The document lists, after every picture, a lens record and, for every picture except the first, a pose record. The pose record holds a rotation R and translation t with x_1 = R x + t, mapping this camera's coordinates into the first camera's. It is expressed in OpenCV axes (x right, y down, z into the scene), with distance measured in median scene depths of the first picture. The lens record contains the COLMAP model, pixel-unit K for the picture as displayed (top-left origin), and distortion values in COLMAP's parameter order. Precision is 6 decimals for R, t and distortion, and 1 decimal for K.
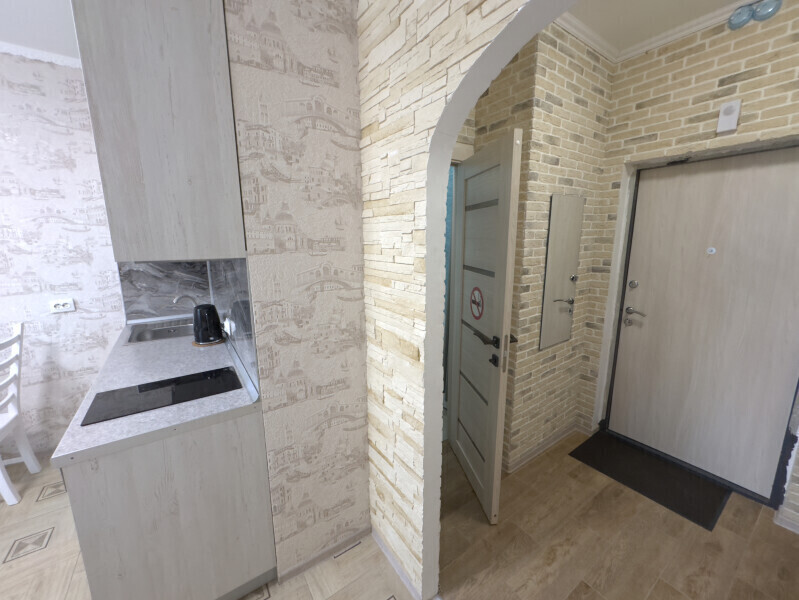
lens RADIAL K [[319.0, 0, 399.5], [0, 319.0, 299.1], [0, 0, 1]] dist [0.001143, -0.000447]
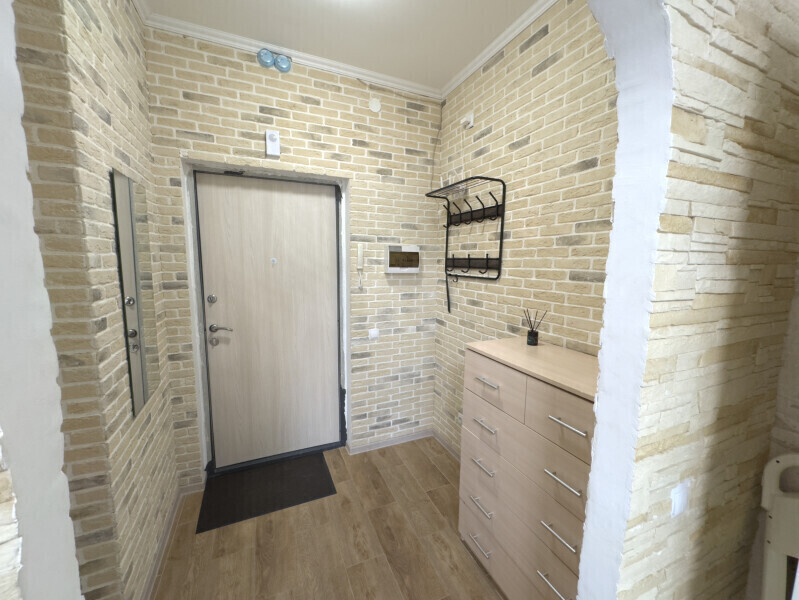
lens RADIAL K [[319.0, 0, 398.6], [0, 319.0, 299.9], [0, 0, 1]] dist [0.001143, -0.000447]
pose [[0.188034, -0.112680, 0.975677, -0.051736], [0.170033, 0.982132, 0.080656, -0.030729], [-0.967332, 0.150732, 0.203833, 0.352727]]
